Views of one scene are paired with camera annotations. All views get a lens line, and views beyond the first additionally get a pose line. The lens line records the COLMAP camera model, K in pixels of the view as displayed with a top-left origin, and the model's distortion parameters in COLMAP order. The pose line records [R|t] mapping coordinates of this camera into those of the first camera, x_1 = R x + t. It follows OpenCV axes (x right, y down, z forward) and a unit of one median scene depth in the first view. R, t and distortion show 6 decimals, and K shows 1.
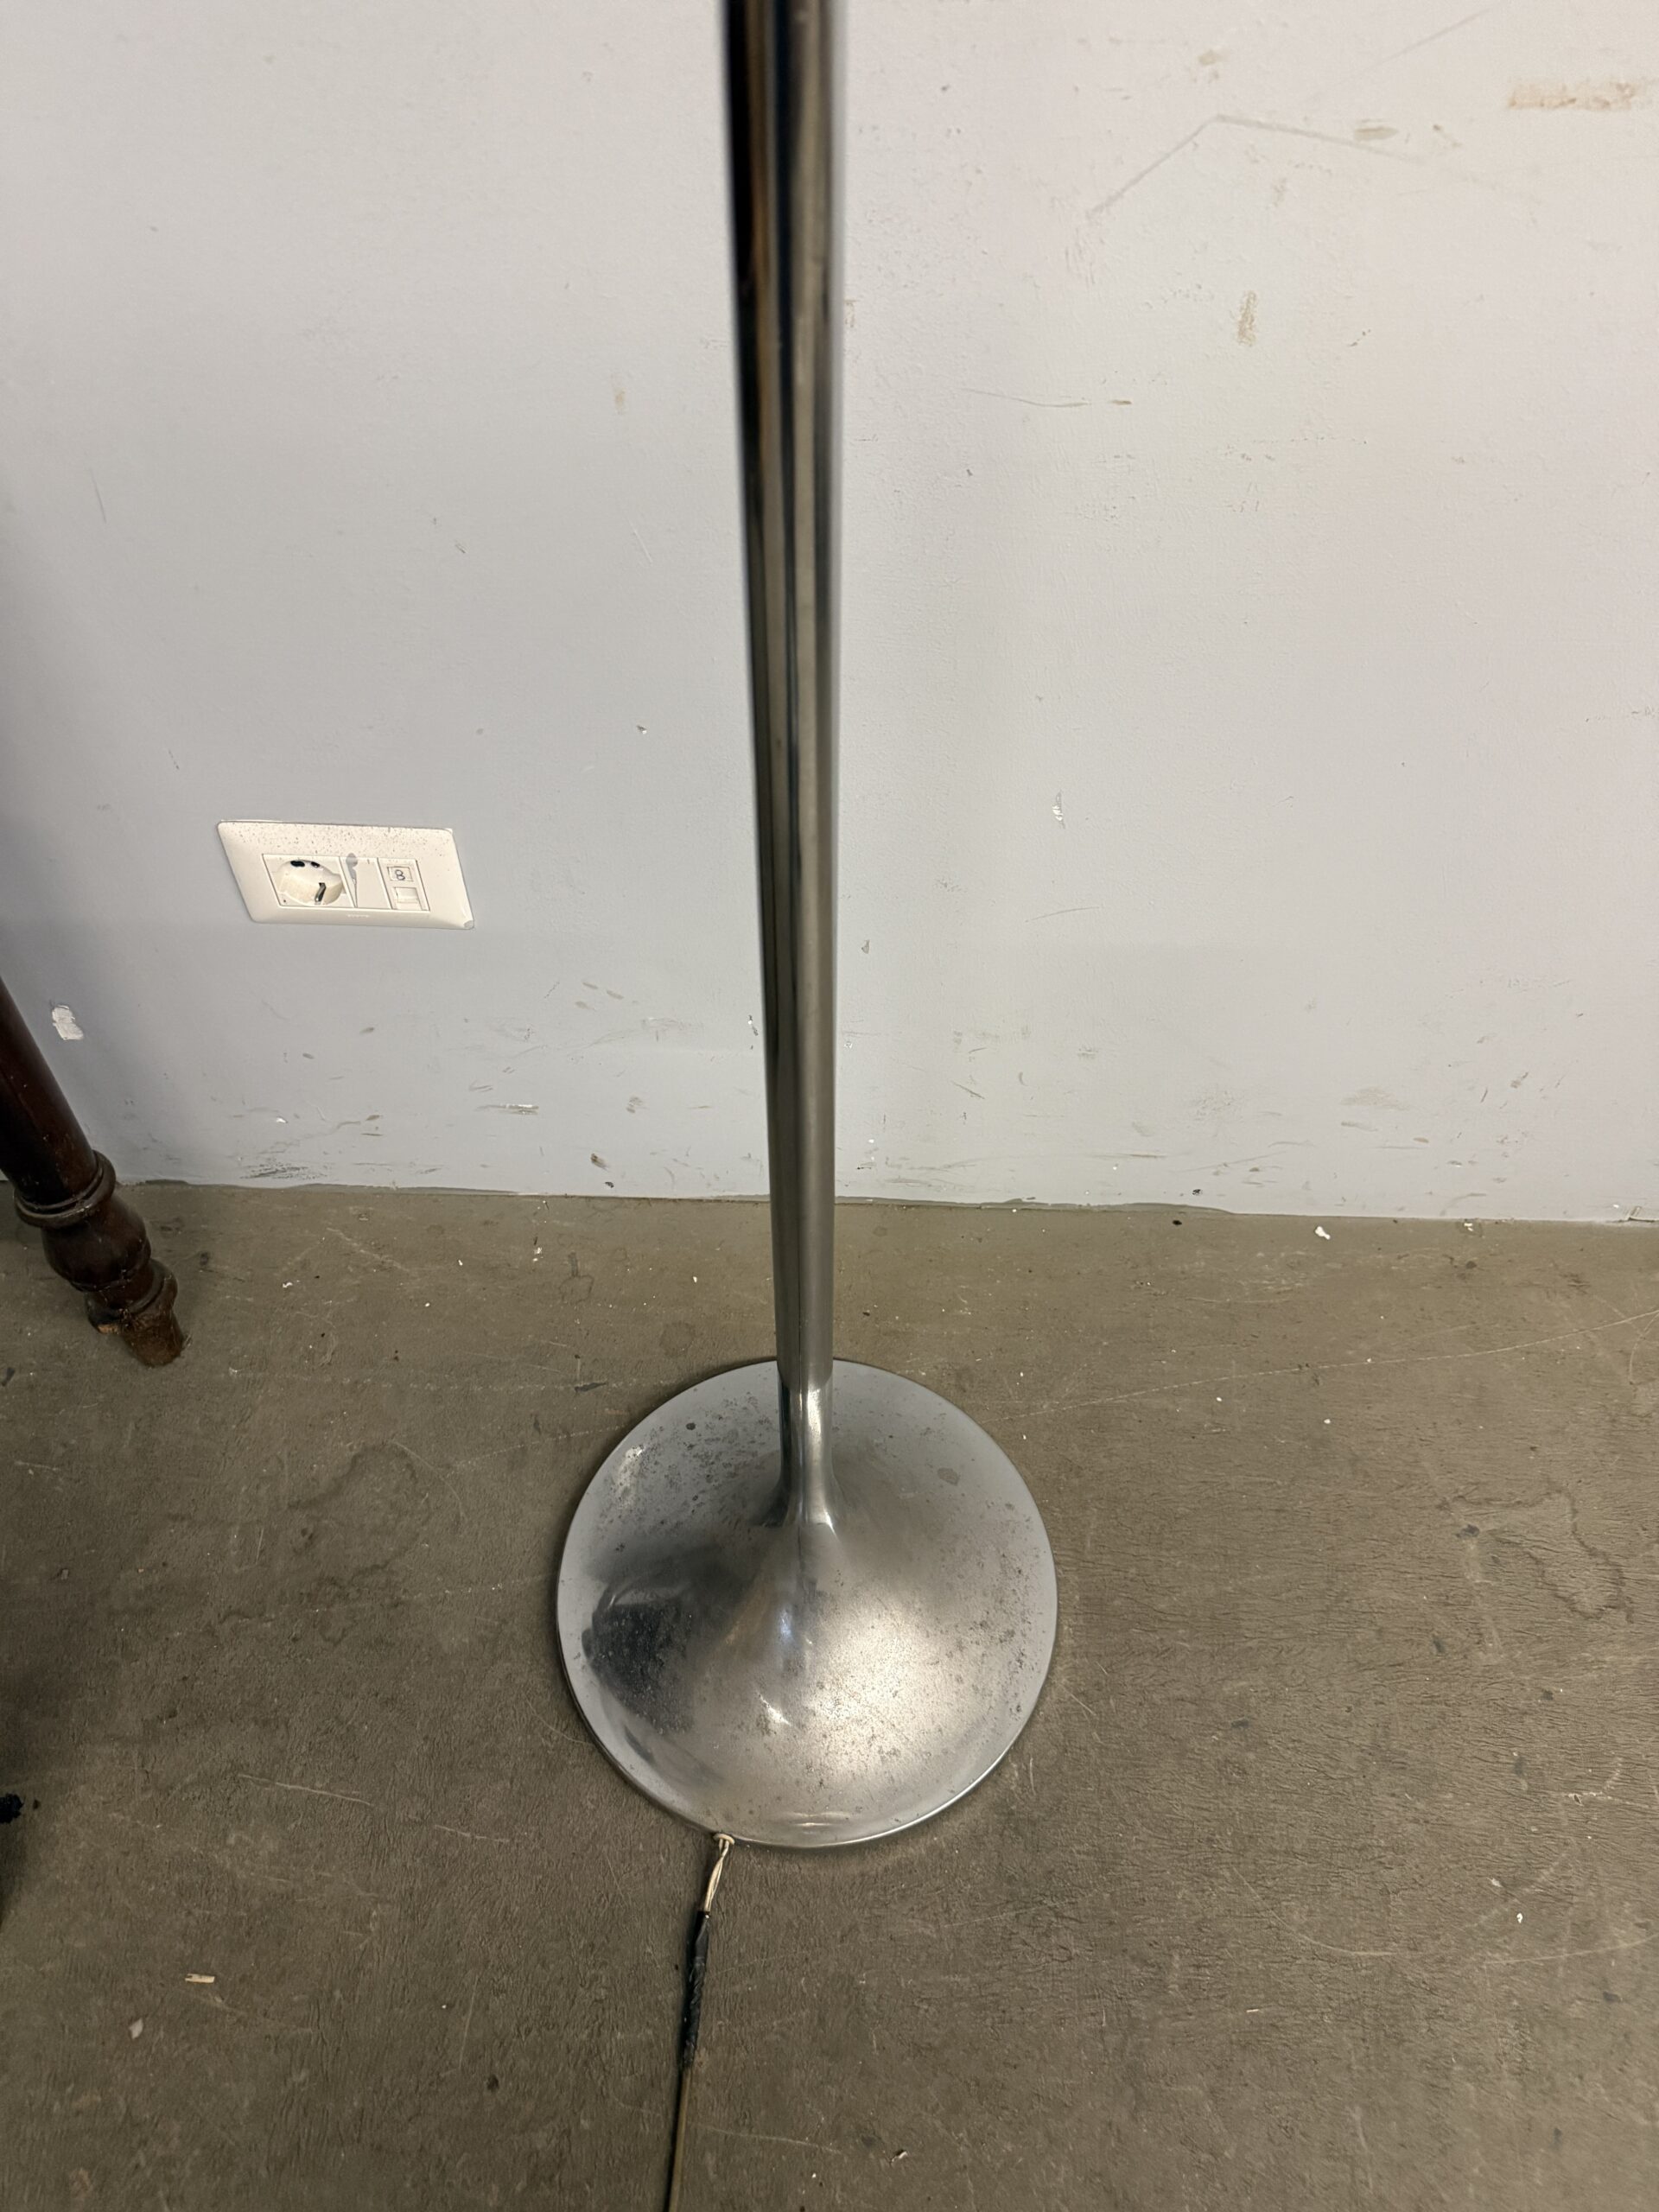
lens RADIAL K [[1569.5, 0, 804.4], [0, 1569.5, 1056.1], [0, 0, 1]] dist [0.041918, -0.053791]
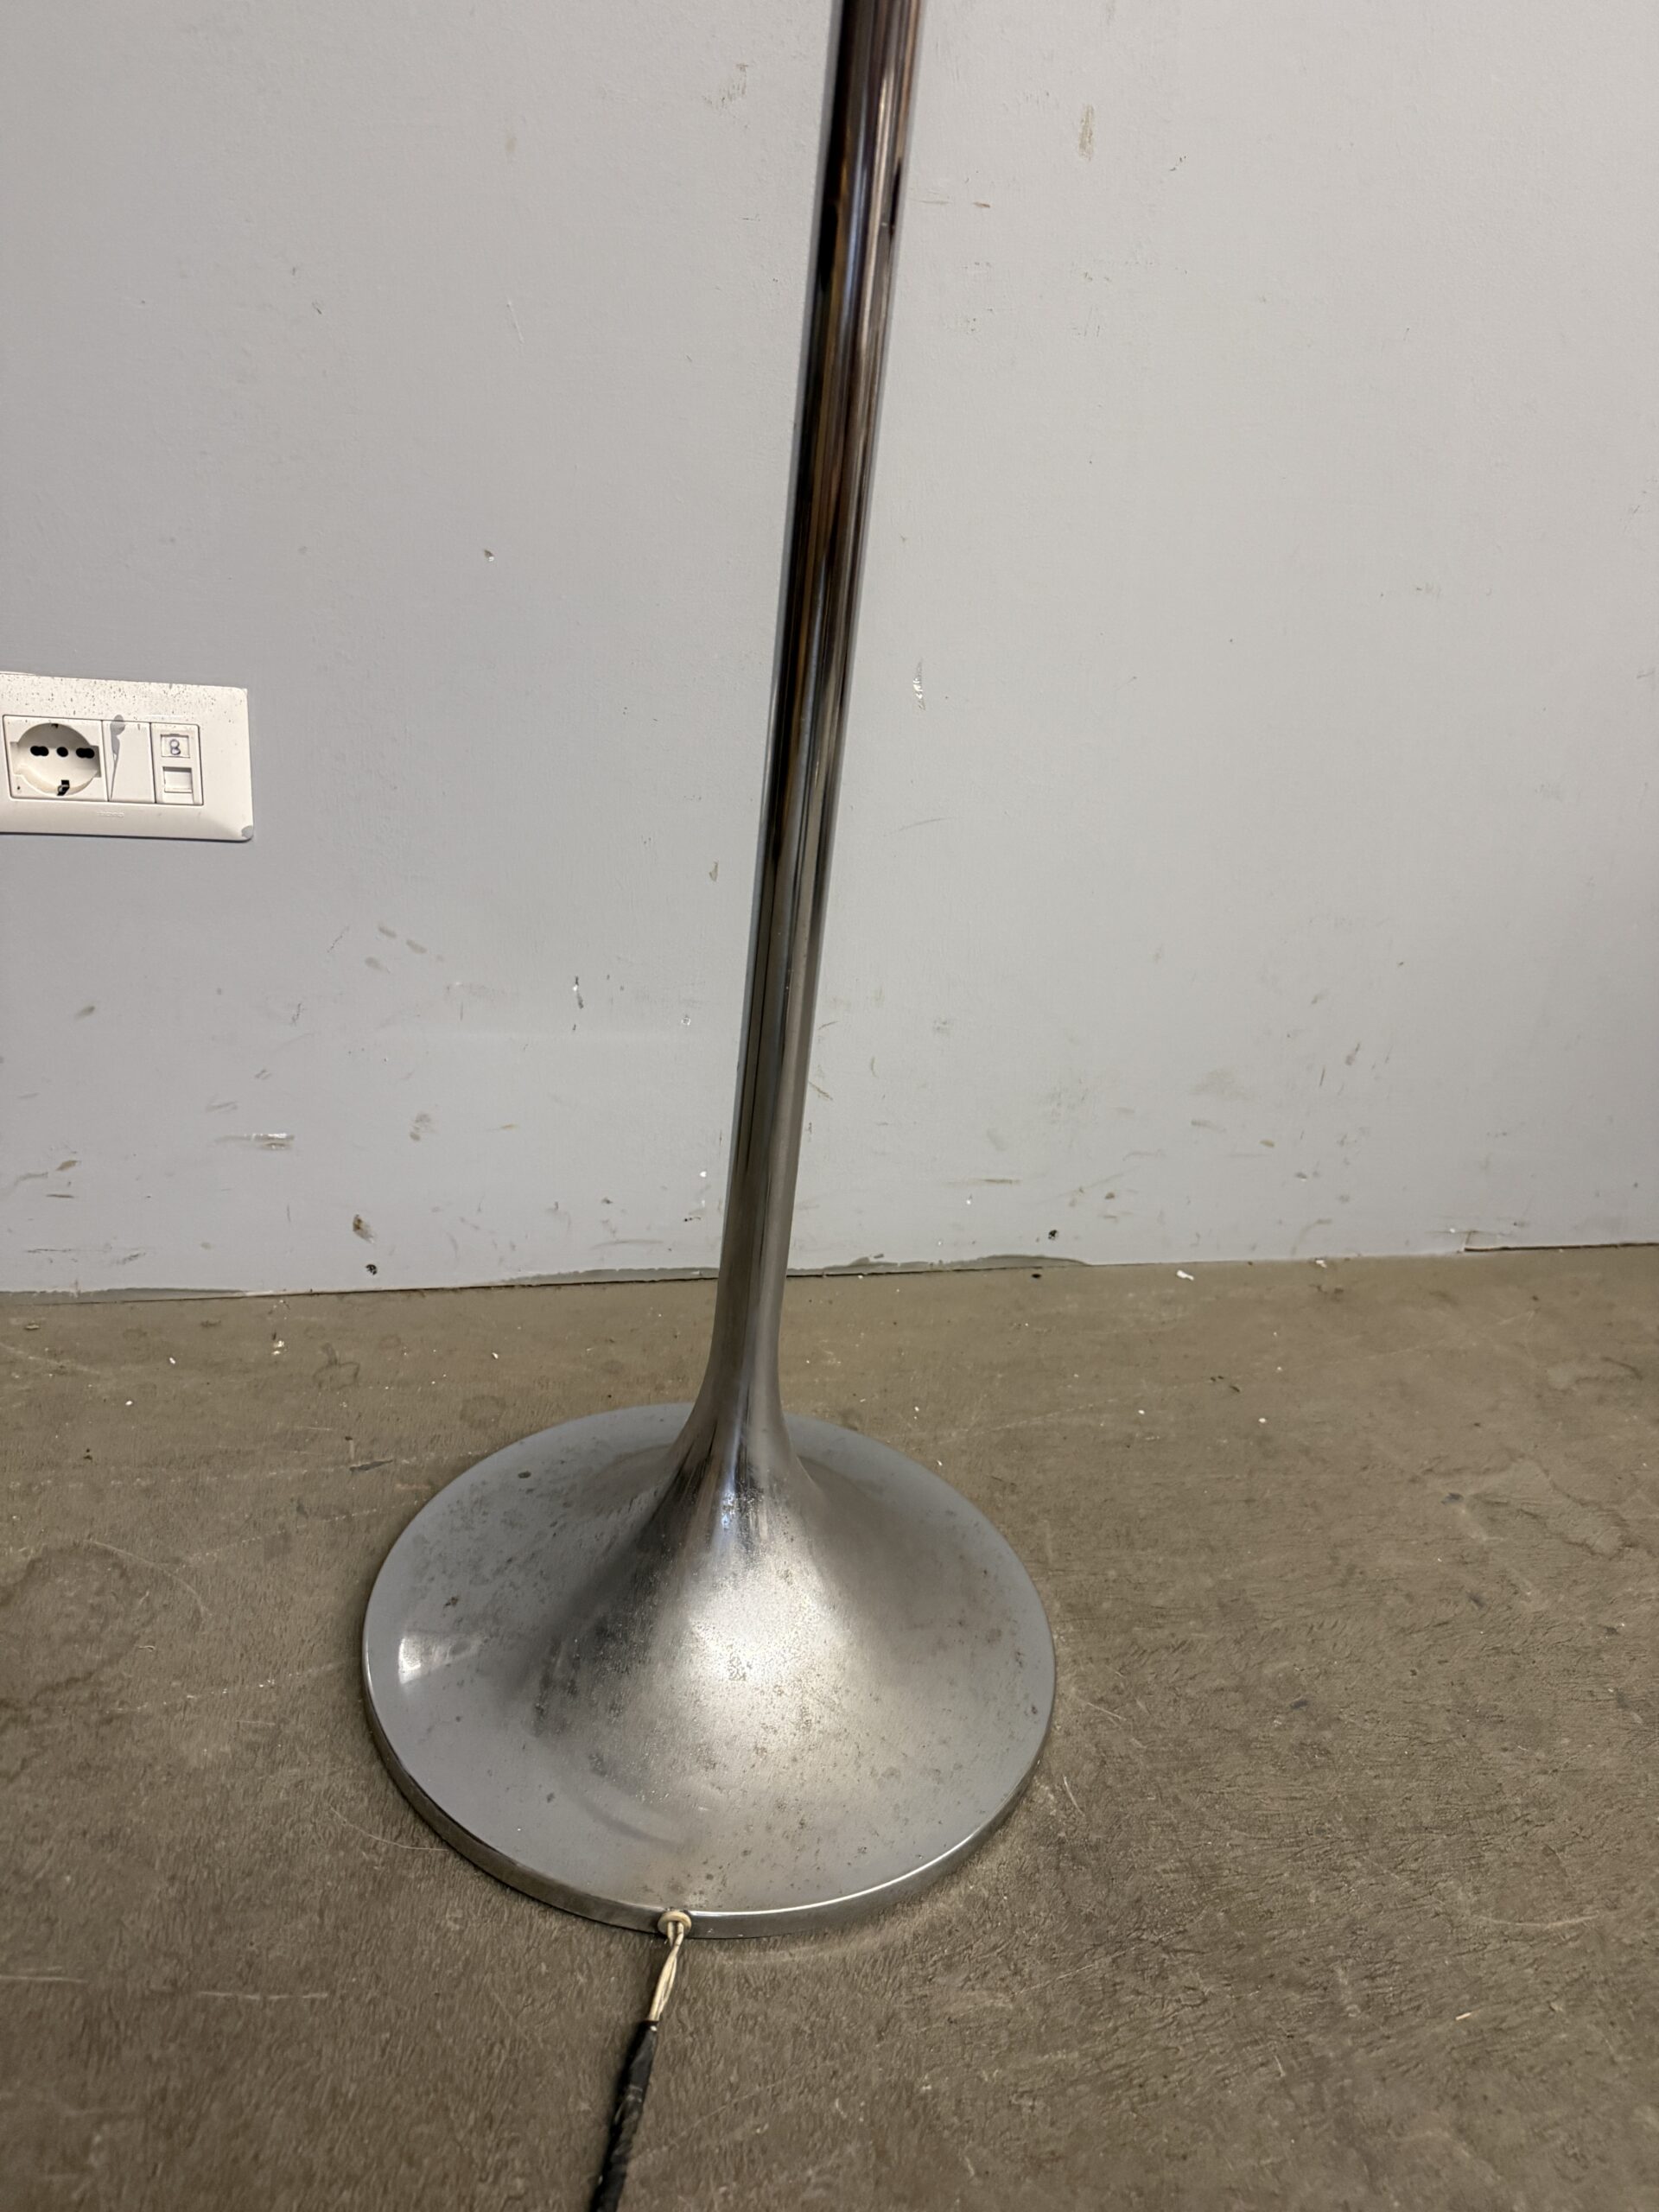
lens RADIAL K [[1569.5, 0, 749.6], [0, 1569.5, 1162.1], [0, 0, 1]] dist [0.041918, -0.053791]
pose [[0.962591, -0.003540, 0.270934, -0.188127], [0.116725, 0.907794, -0.402847, 0.454638], [-0.244526, 0.419401, 0.874248, 0.275828]]
